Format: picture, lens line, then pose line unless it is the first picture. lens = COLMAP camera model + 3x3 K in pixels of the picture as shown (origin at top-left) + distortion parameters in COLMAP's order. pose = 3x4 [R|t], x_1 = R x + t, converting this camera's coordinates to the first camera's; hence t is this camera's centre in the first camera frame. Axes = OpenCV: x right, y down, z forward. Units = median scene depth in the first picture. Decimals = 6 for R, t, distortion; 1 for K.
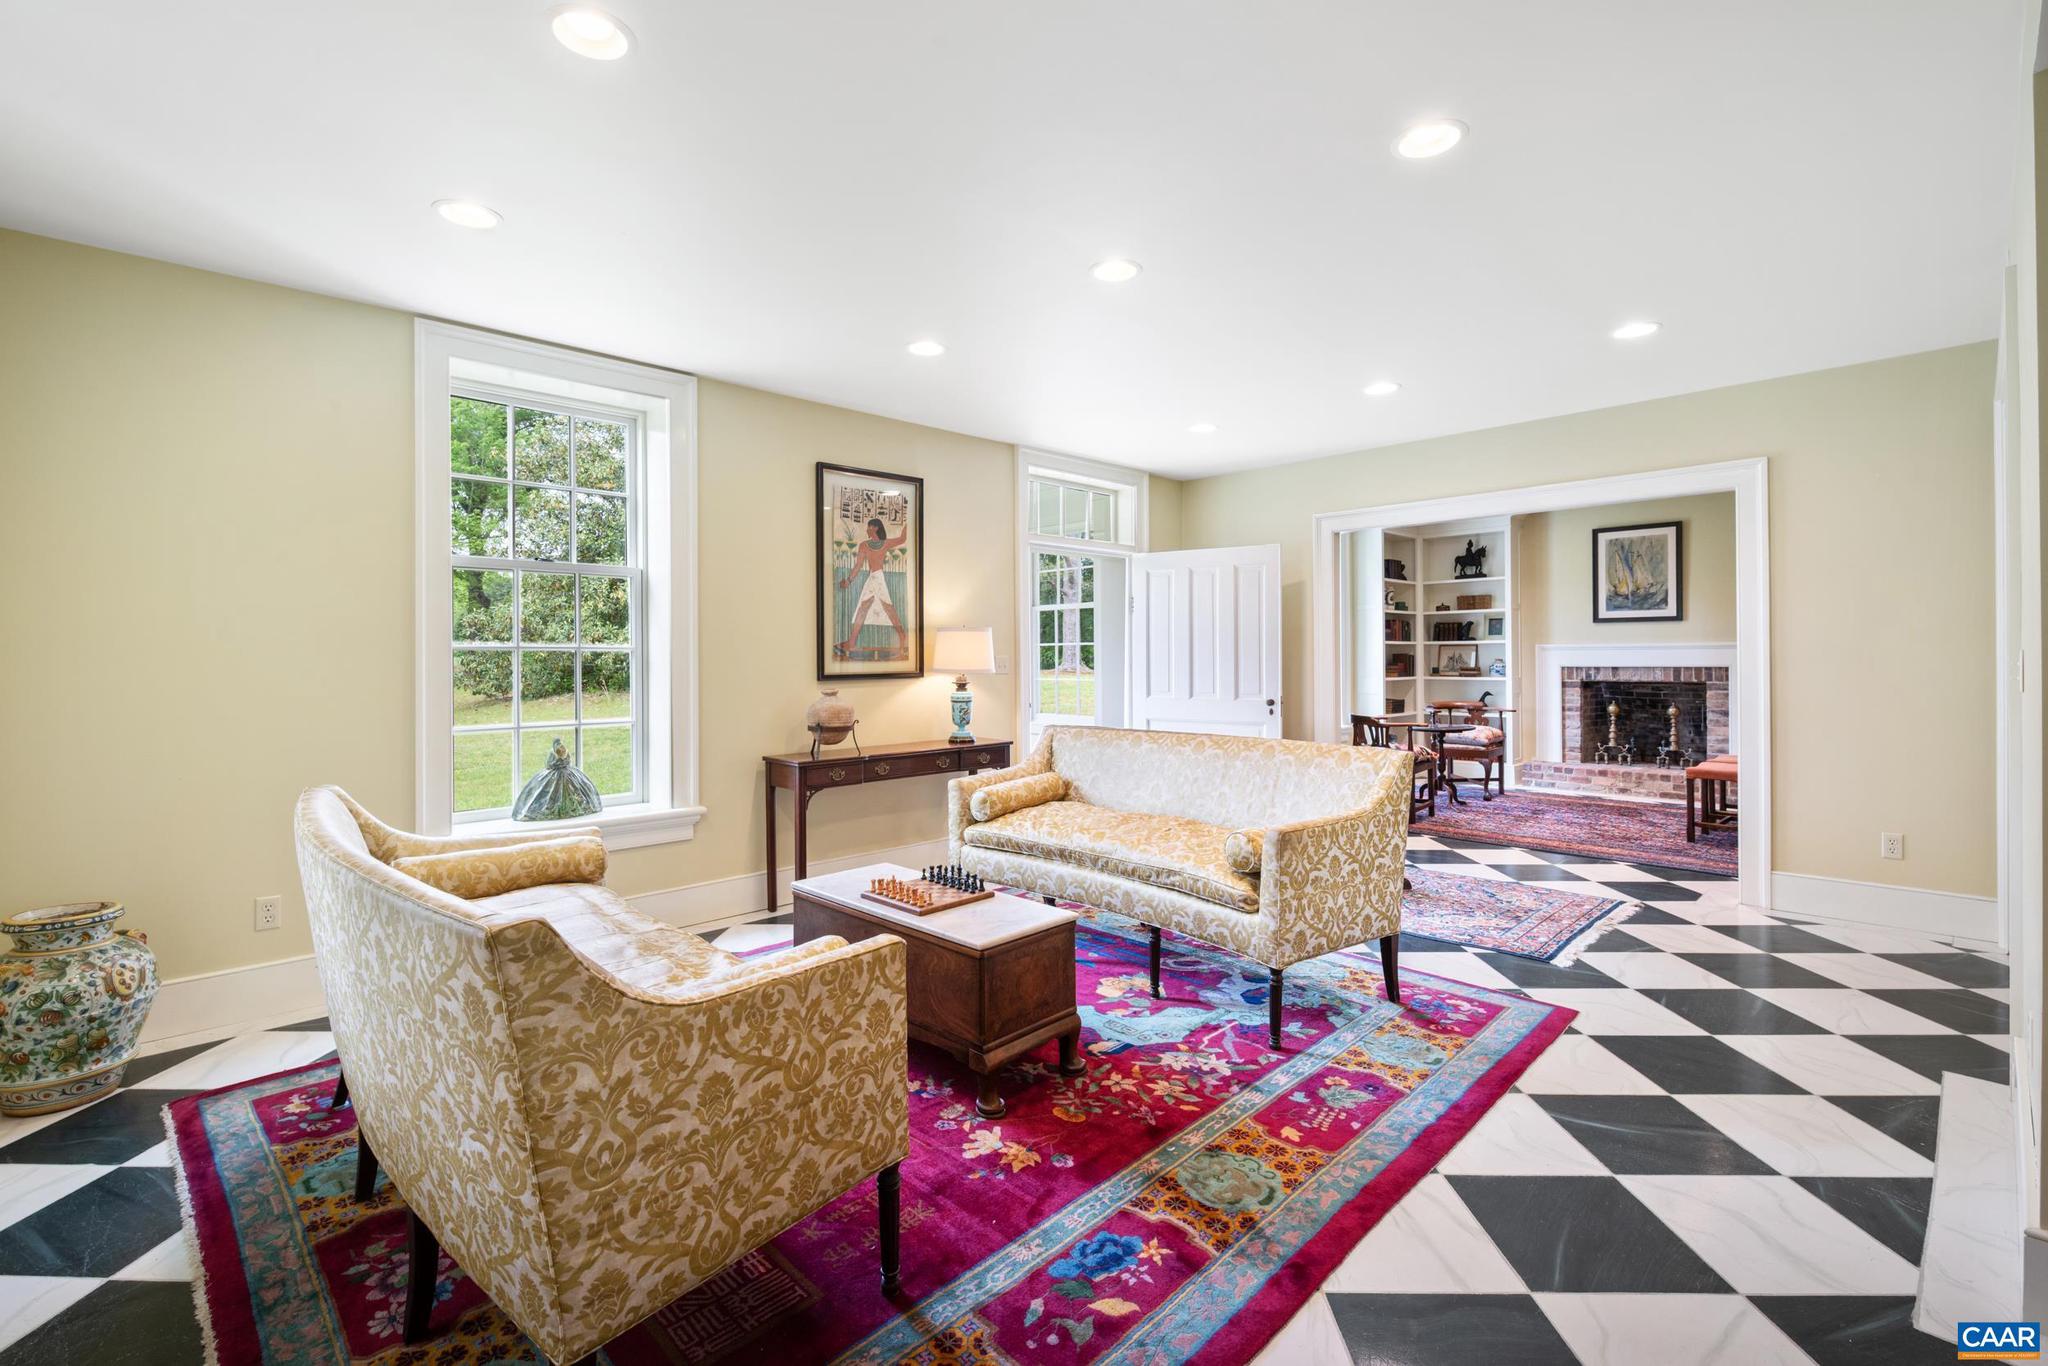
lens RADIAL K [[912.3, 0, 1025.3], [0, 912.3, 675.6], [0, 0, 1]] dist [-0.000065, -0.002222]
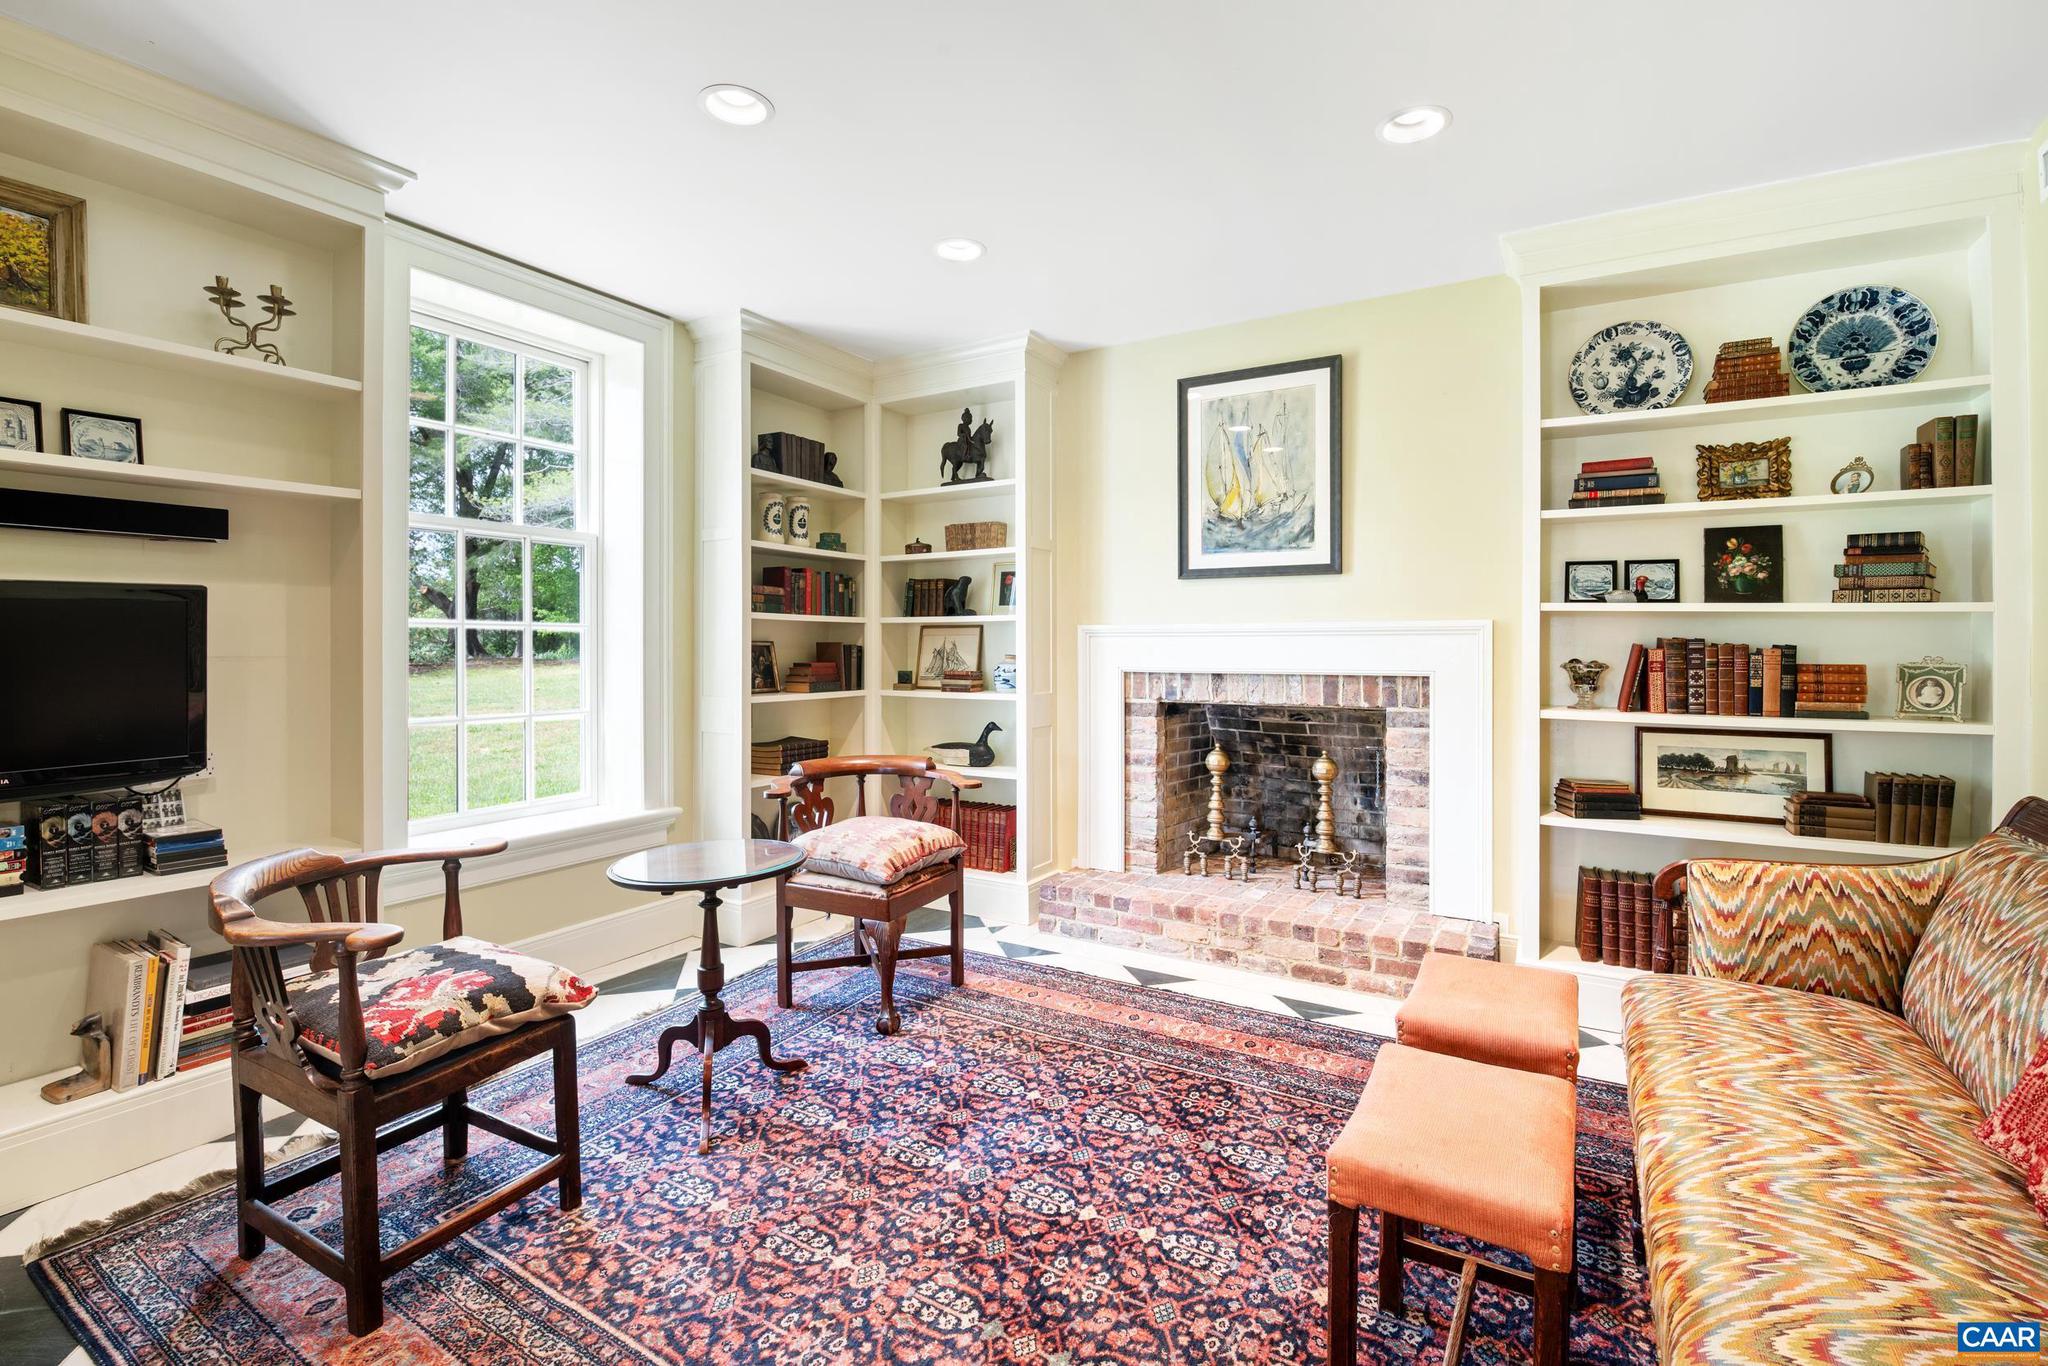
lens RADIAL K [[912.3, 0, 1023.1], [0, 912.3, 672.0], [0, 0, 1]] dist [-0.000065, -0.002222]
pose [[0.962625, 0.001686, 0.270834, 0.414170], [-0.002980, 0.999986, 0.004369, -0.011413], [-0.270822, -0.005013, 0.962616, 0.563032]]
